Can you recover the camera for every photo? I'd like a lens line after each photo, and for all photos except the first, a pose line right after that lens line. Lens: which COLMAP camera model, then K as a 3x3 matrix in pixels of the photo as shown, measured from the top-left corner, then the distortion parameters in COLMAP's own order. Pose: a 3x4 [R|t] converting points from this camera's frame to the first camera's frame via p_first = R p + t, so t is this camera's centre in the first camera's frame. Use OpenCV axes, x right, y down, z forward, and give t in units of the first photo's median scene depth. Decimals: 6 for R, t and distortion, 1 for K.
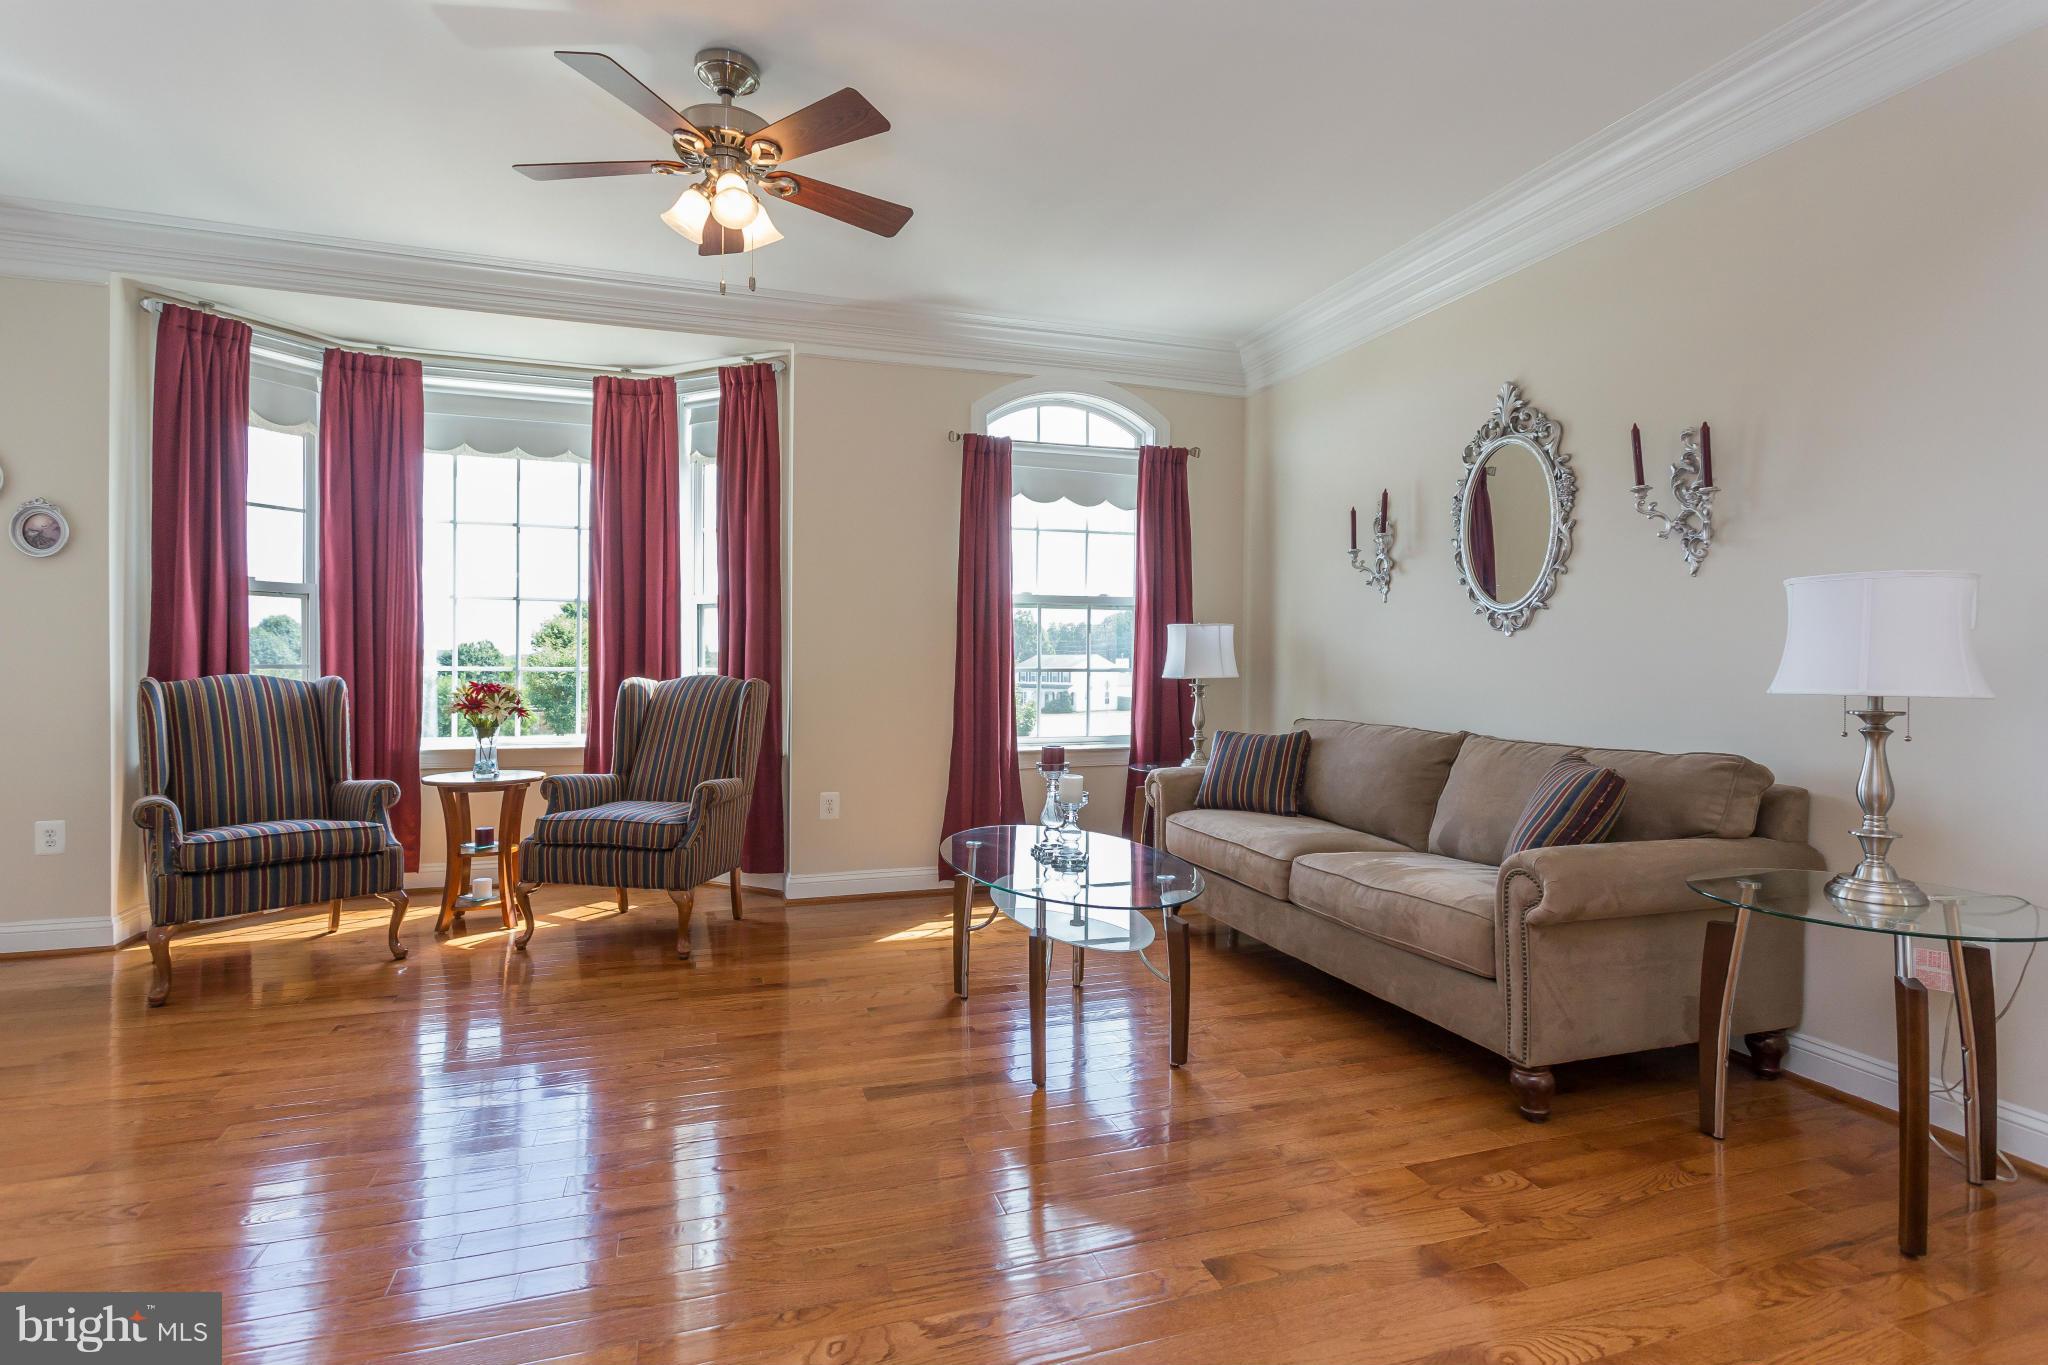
lens RADIAL K [[936.0, 0, 968.7], [0, 936.0, 673.3], [0, 0, 1]] dist [0.001446, 0.008375]
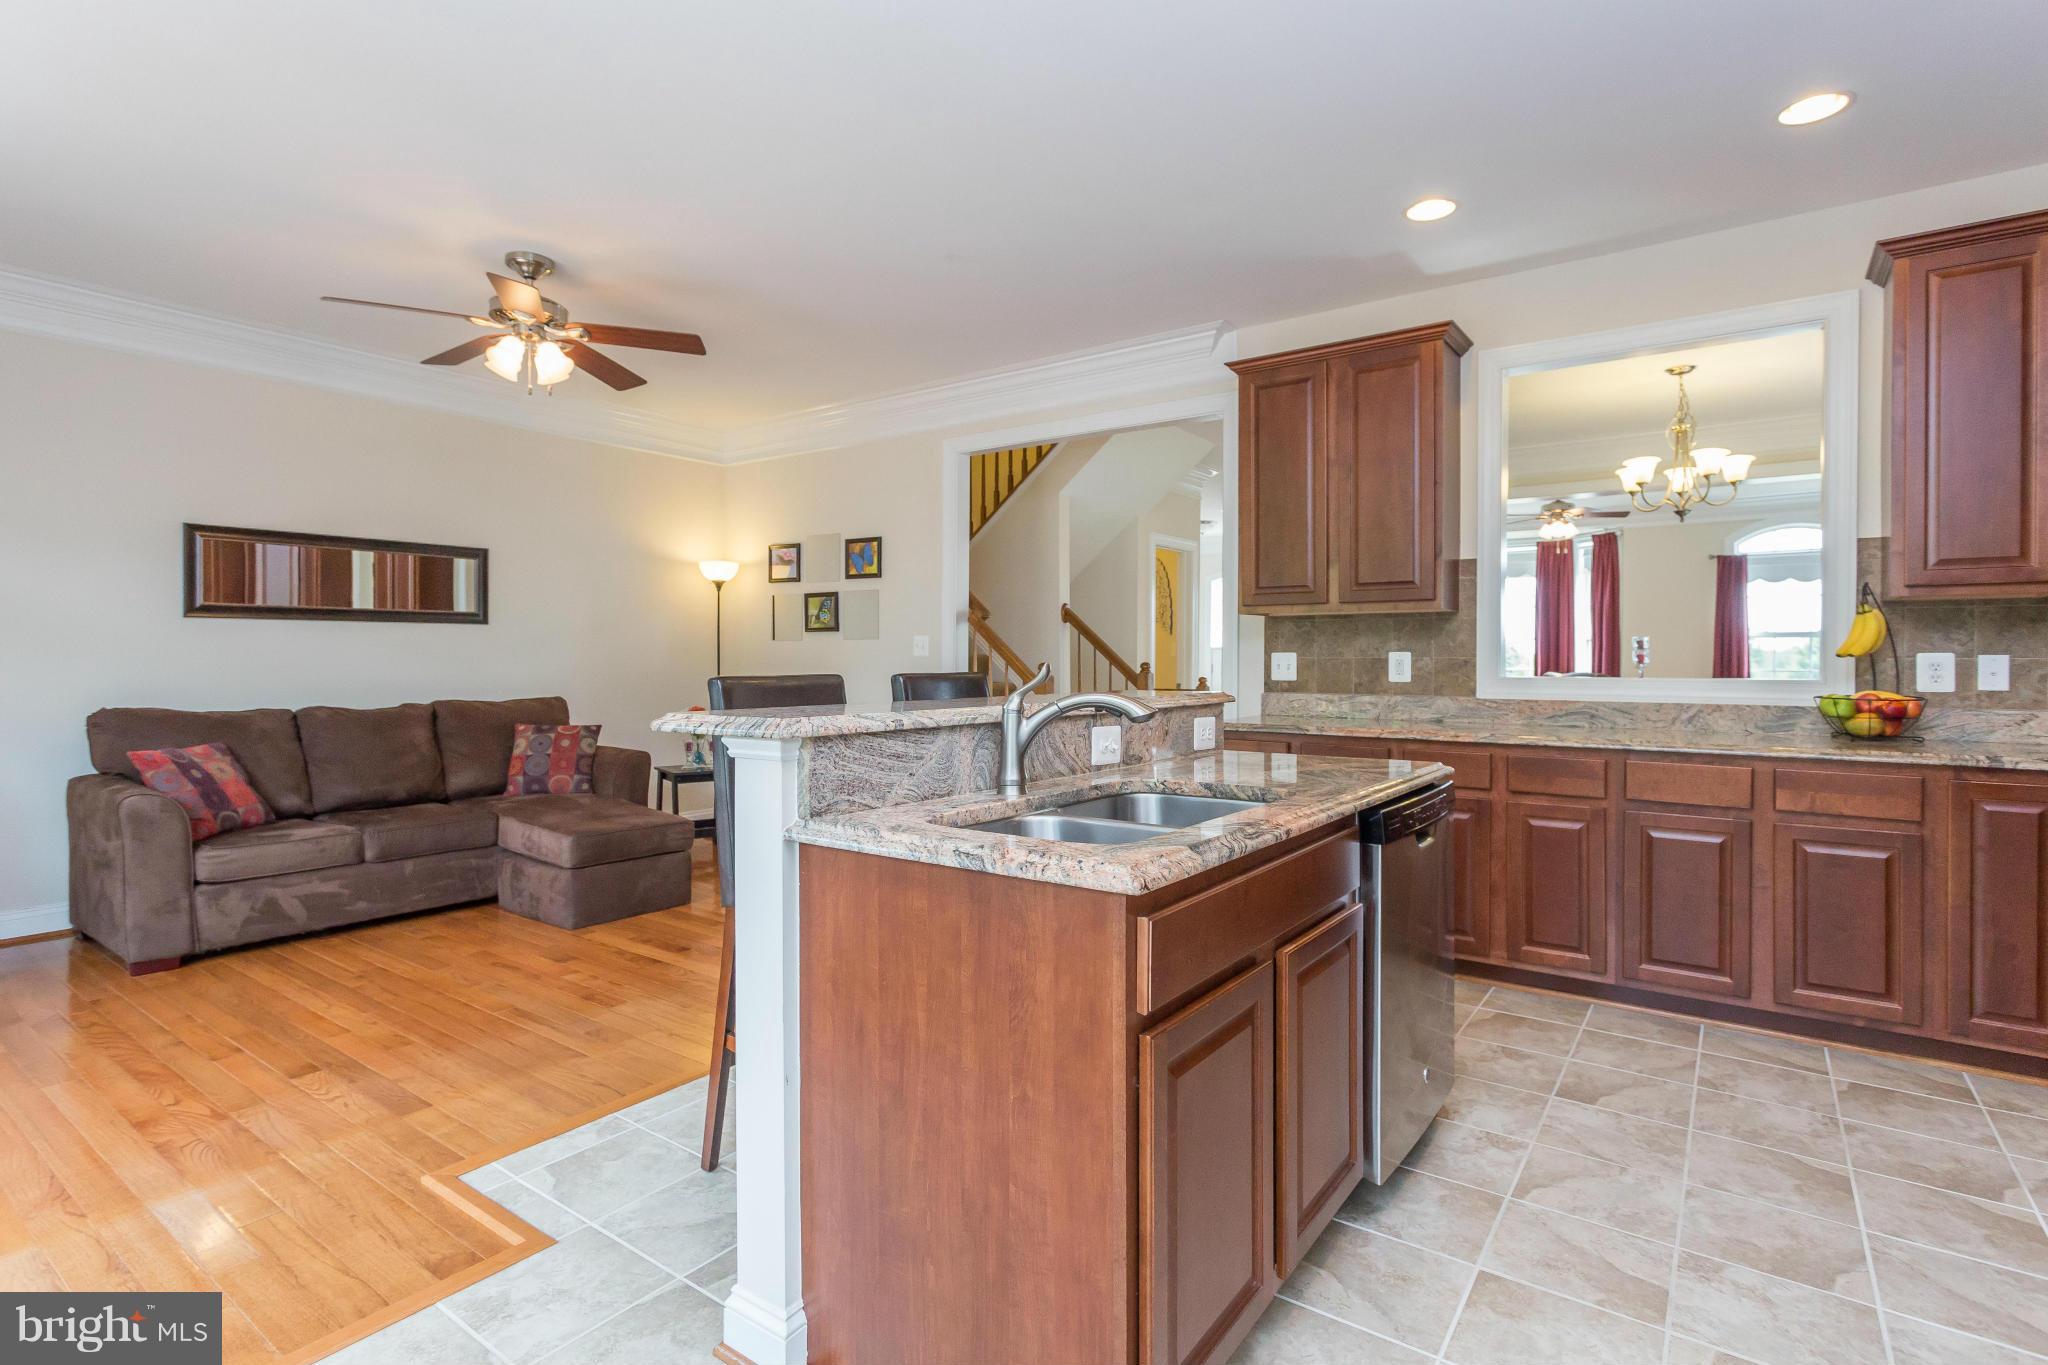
lens RADIAL K [[997.9, 0, 1029.8], [0, 997.9, 661.6], [0, 0, 1]] dist [-0.000327, 0.000980]
pose [[0.602710, 0.000082, -0.797960, 0.864439], [-0.008568, 0.999943, -0.006369, 0.005410], [0.797914, 0.010675, 0.602676, -1.573160]]
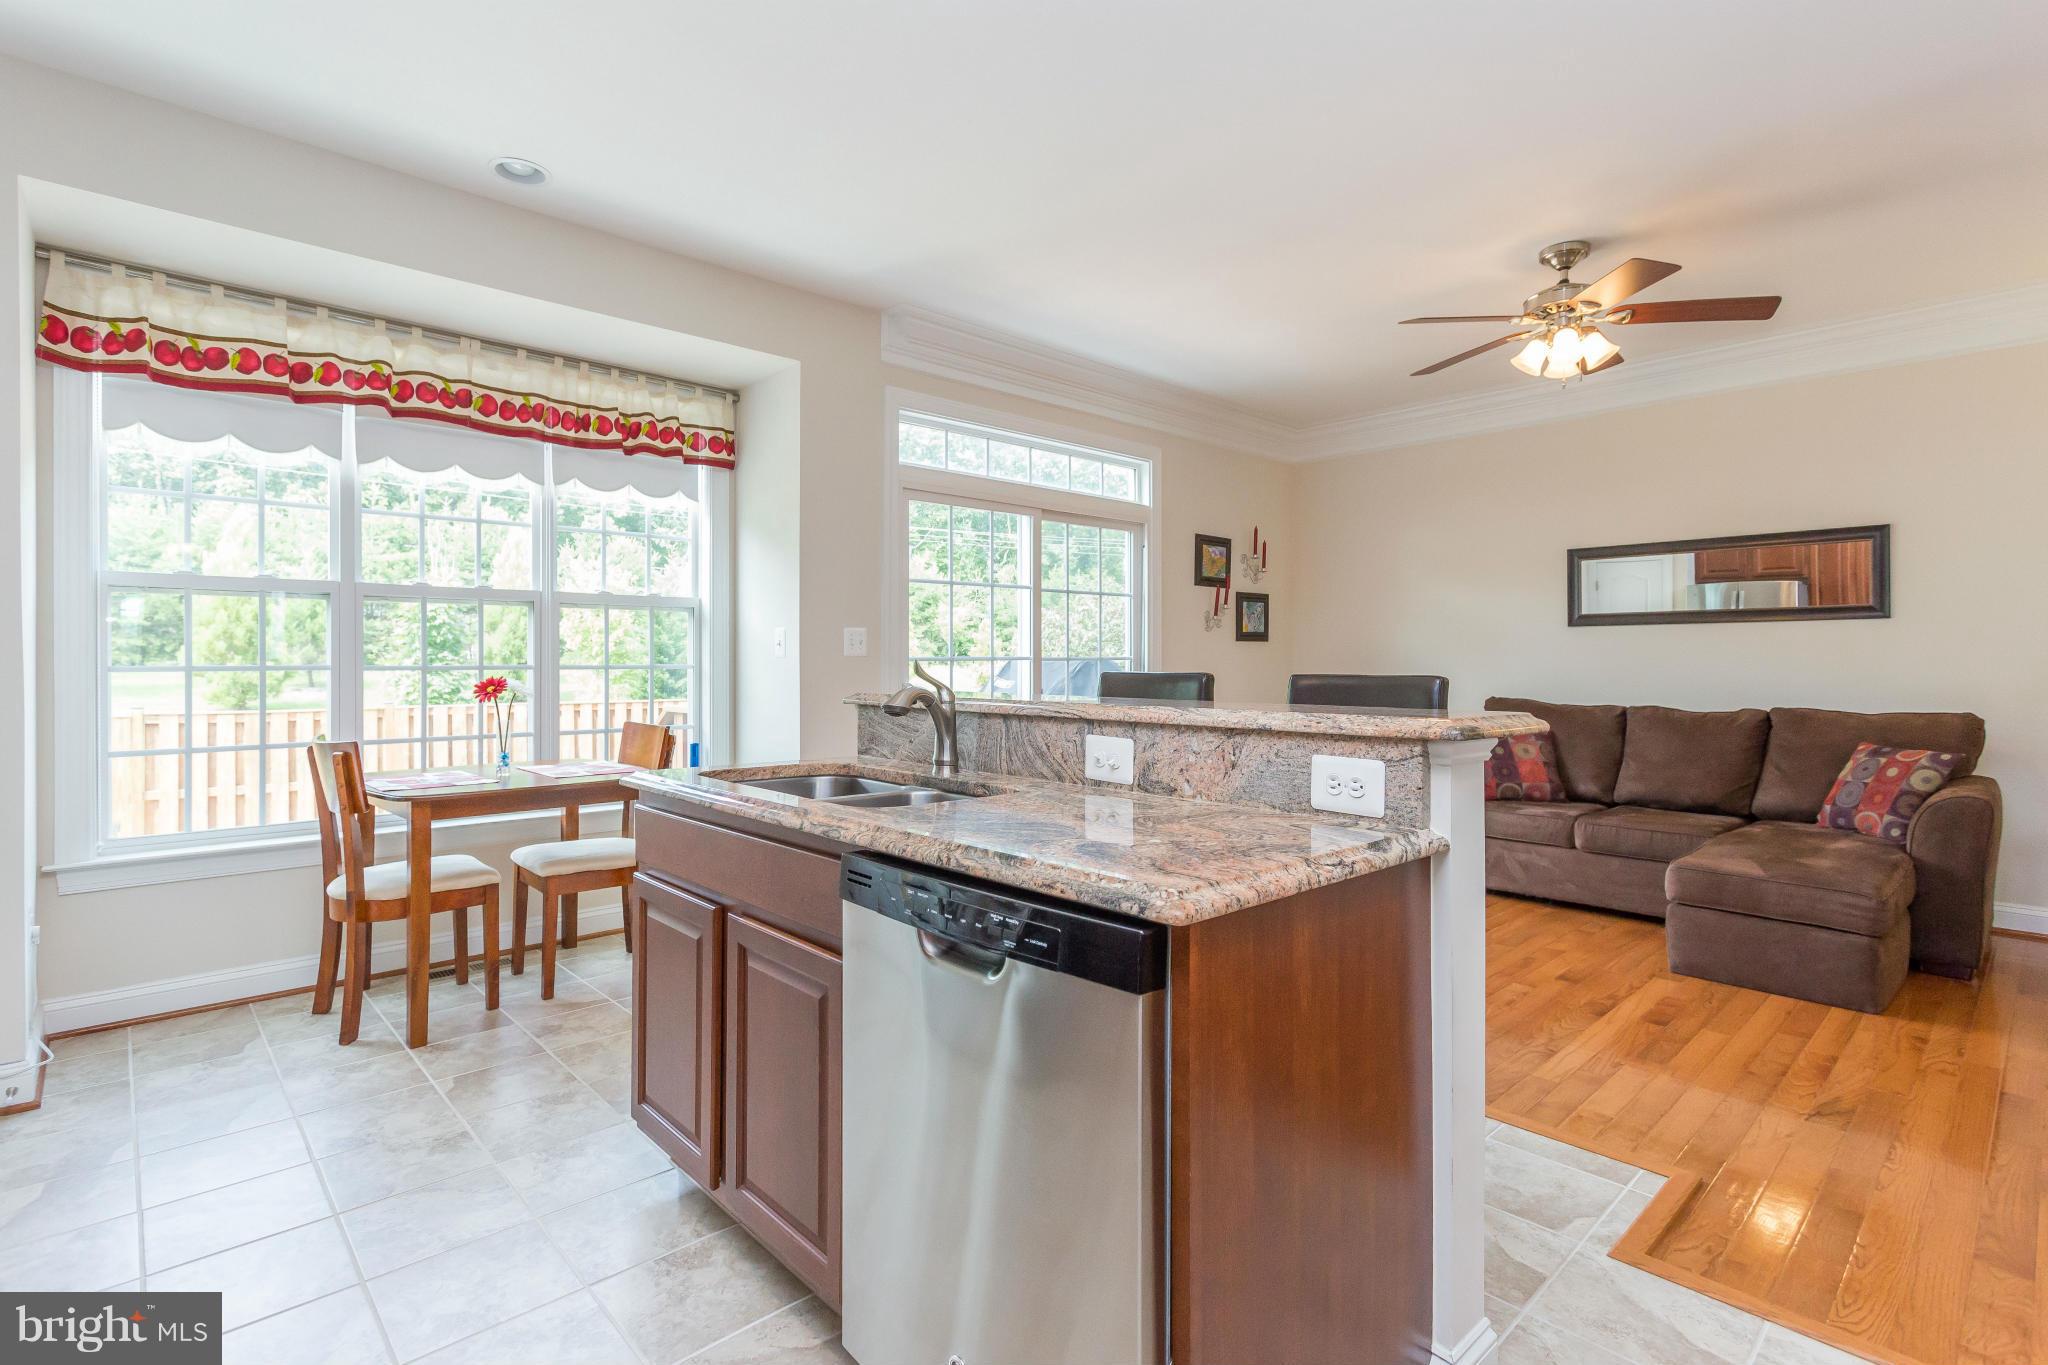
lens RADIAL K [[950.2, 0, 962.6], [0, 950.2, 658.3], [0, 0, 1]] dist [0.002188, 0.000560]
pose [[-0.909485, -0.005677, -0.415698, 0.670521], [-0.010128, 0.999913, 0.008503, -0.003118], [0.415613, 0.011944, -0.909463, -0.729135]]
